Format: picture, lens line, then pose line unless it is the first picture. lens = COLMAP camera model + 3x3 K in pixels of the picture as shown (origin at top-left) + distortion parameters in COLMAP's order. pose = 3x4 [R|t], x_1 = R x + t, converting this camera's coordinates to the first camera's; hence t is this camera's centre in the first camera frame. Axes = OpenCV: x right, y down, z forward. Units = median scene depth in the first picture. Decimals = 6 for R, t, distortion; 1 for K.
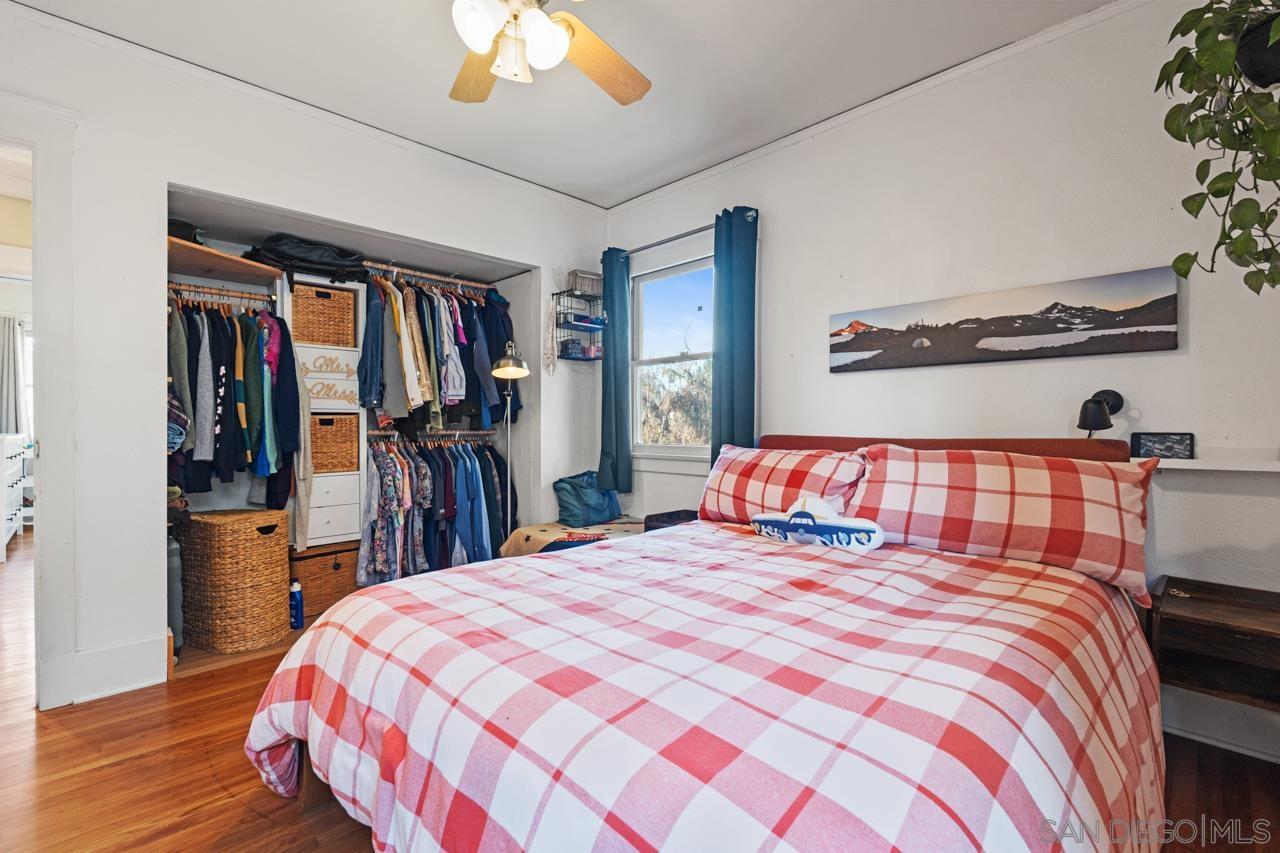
lens RADIAL K [[558.5, 0, 642.6], [0, 558.5, 434.4], [0, 0, 1]] dist [-0.005202, 0.000057]
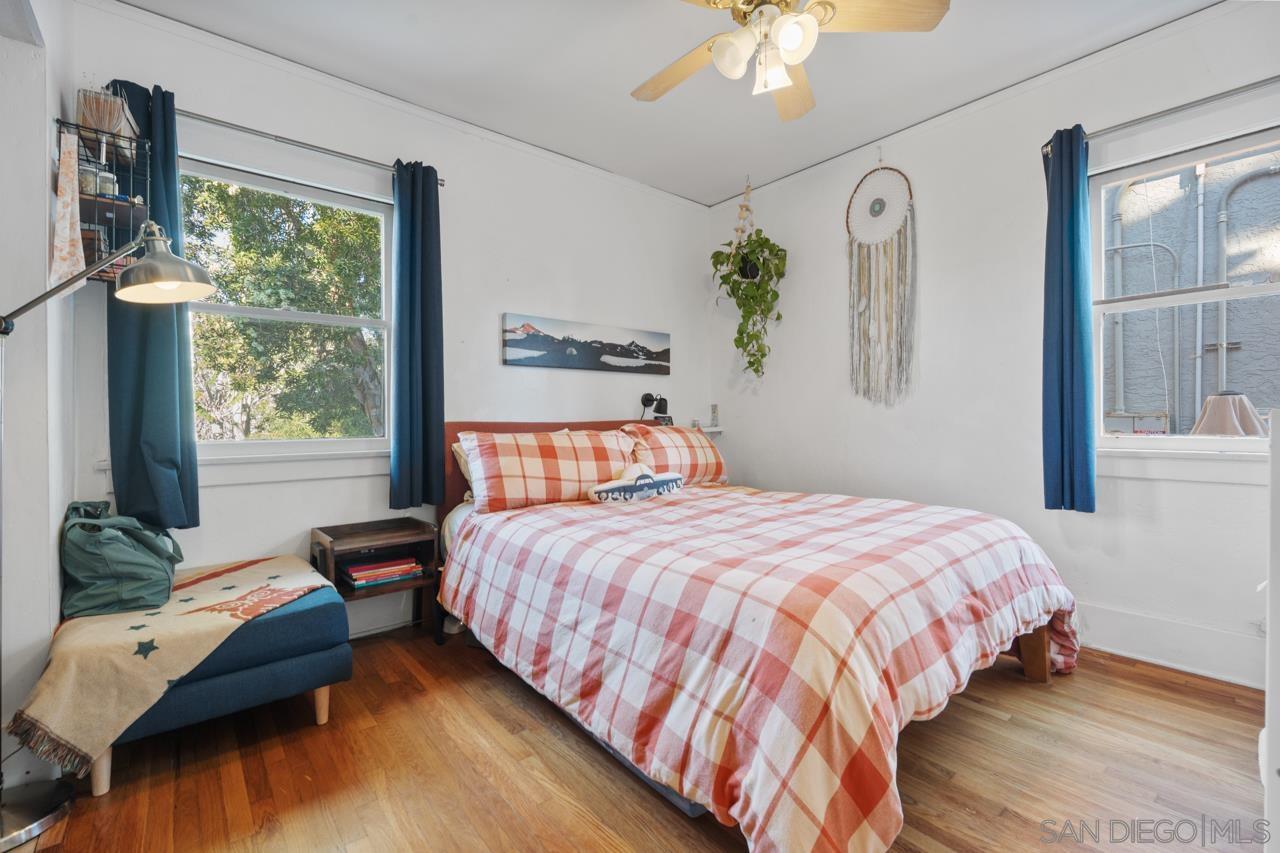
lens RADIAL K [[558.5, 0, 642.6], [0, 558.5, 434.4], [0, 0, 1]] dist [-0.005202, 0.000057]
pose [[0.081173, -0.033641, 0.996132, -0.884281], [0.019630, 0.999290, 0.032149, -0.001900], [-0.996507, 0.016945, 0.081775, 0.745323]]
